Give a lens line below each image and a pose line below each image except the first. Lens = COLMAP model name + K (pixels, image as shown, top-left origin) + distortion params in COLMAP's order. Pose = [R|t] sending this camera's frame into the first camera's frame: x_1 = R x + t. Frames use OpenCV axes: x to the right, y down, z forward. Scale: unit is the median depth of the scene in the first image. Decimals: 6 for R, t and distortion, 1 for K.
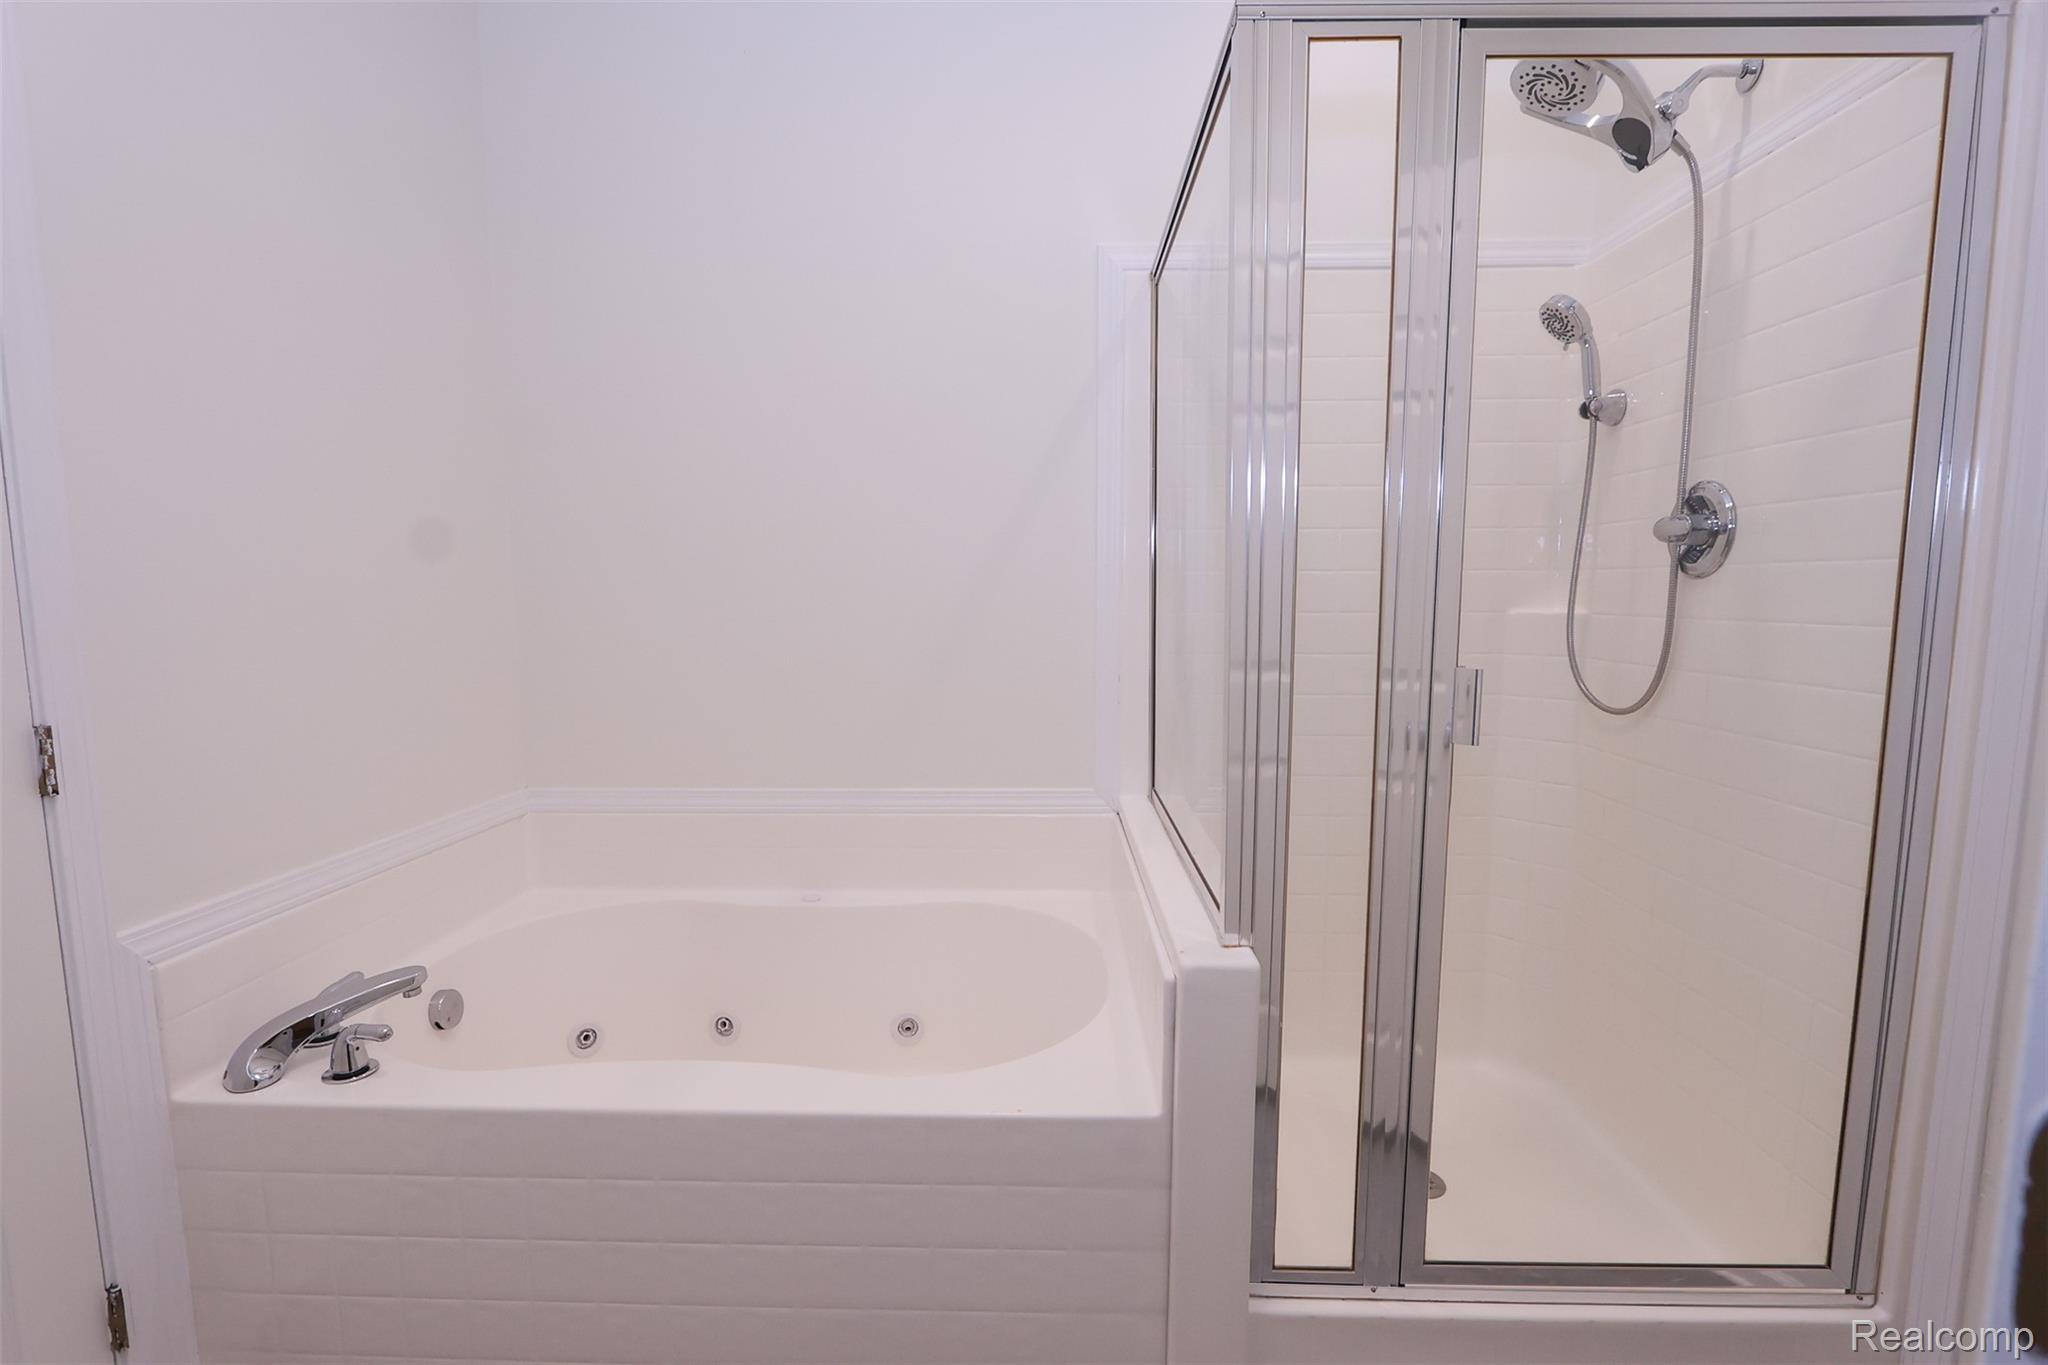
lens RADIAL K [[931.0, 0, 1021.8], [0, 931.0, 703.6], [0, 0, 1]] dist [-0.013493, 0.000103]
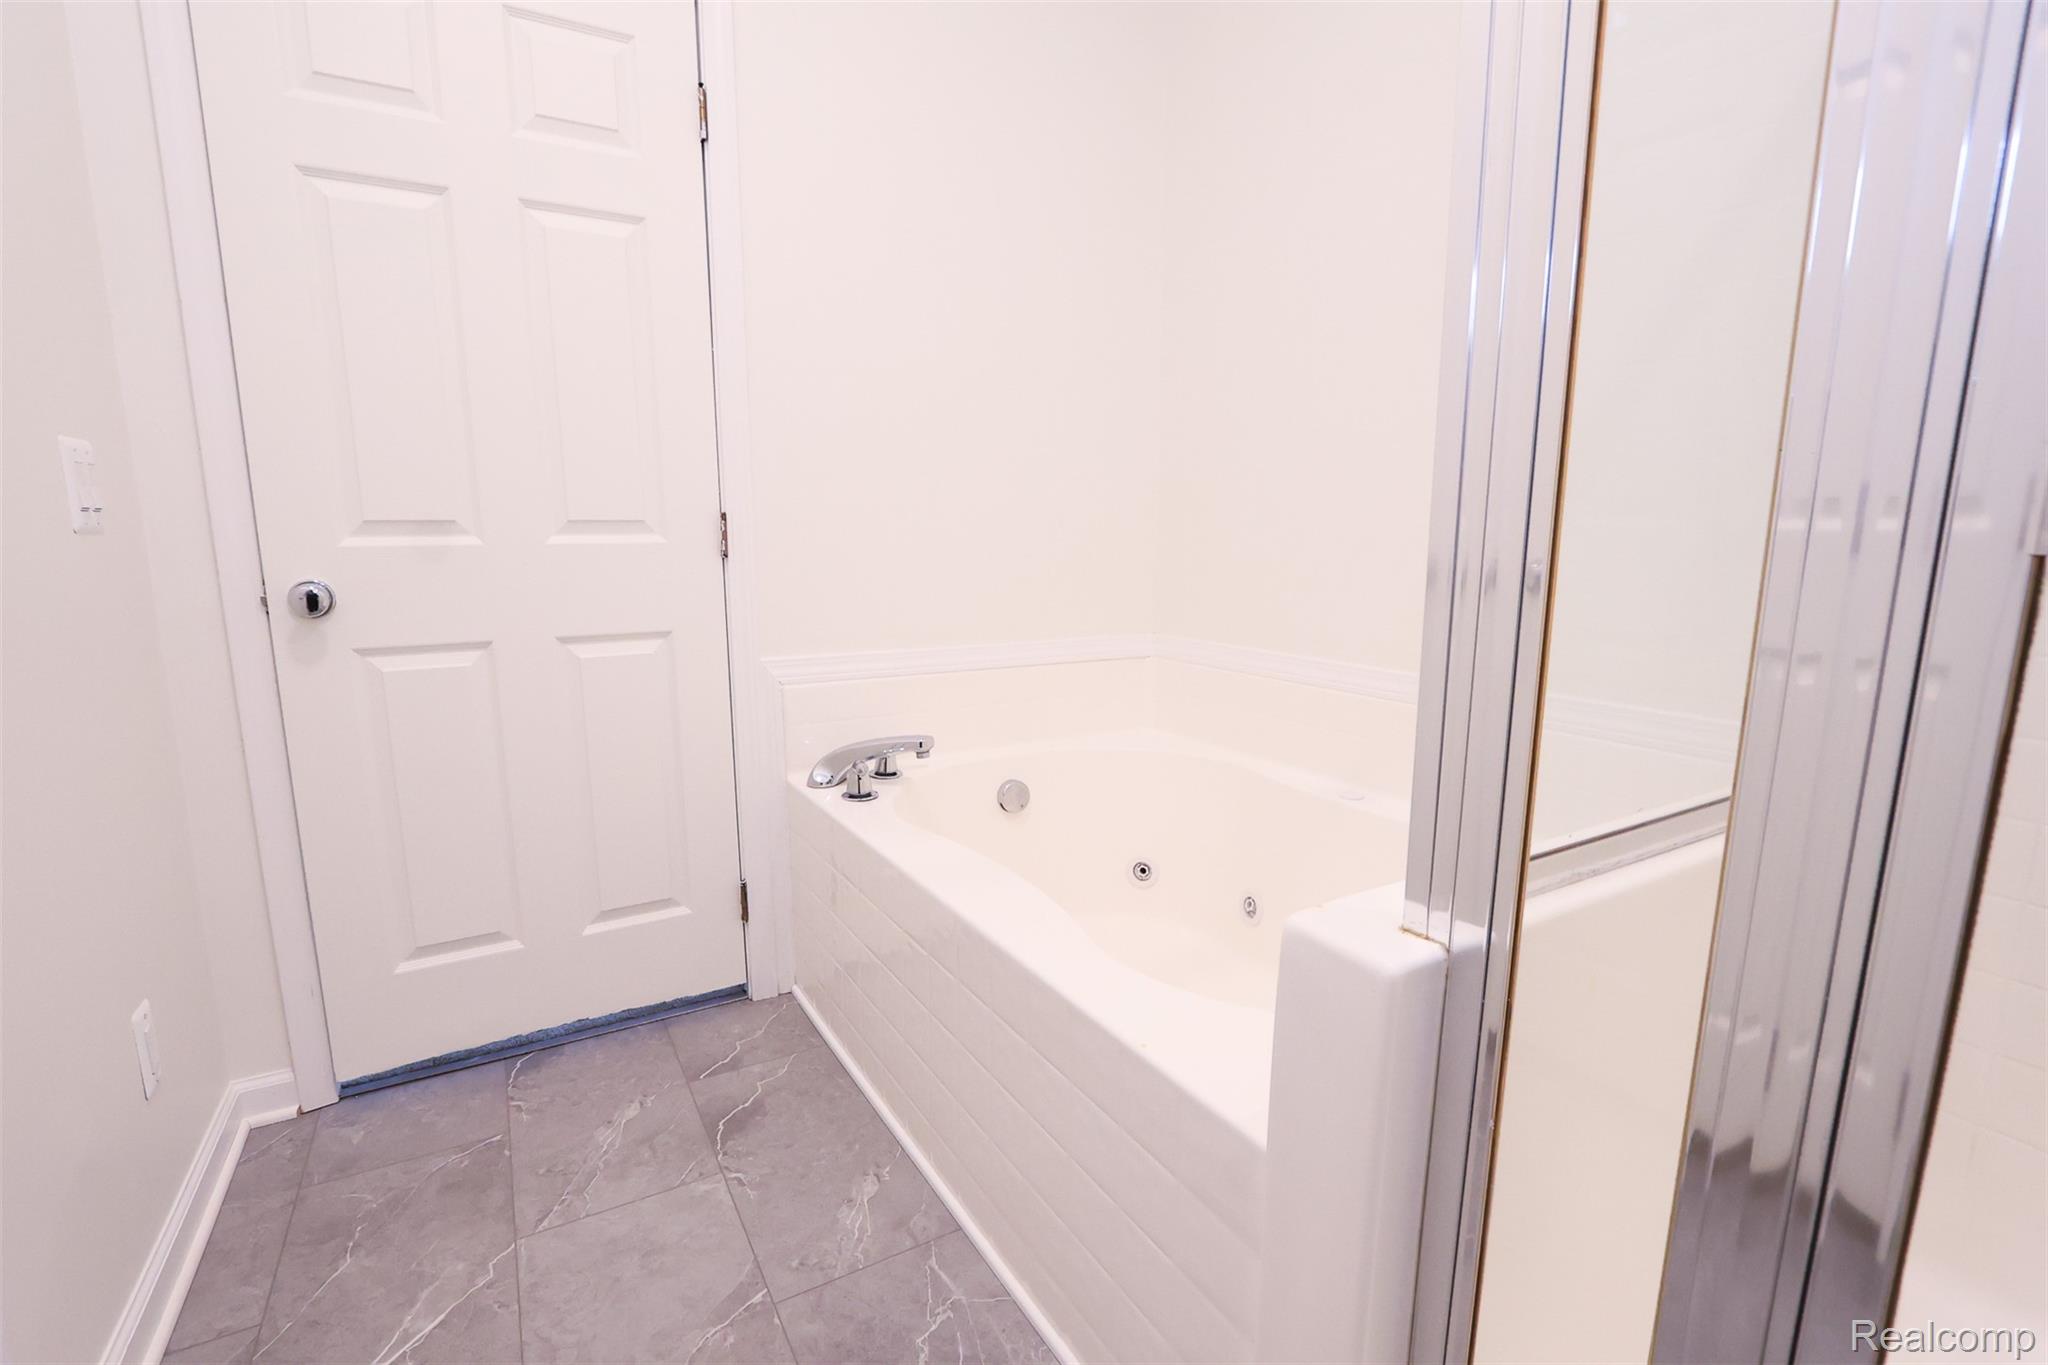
lens RADIAL K [[931.0, 0, 1021.8], [0, 931.0, 703.6], [0, 0, 1]] dist [-0.013493, 0.000103]
pose [[0.525283, 0.154248, -0.836830, 0.565073], [-0.096287, 0.987891, 0.121652, 0.091824], [0.845462, 0.016674, 0.533775, 0.536020]]
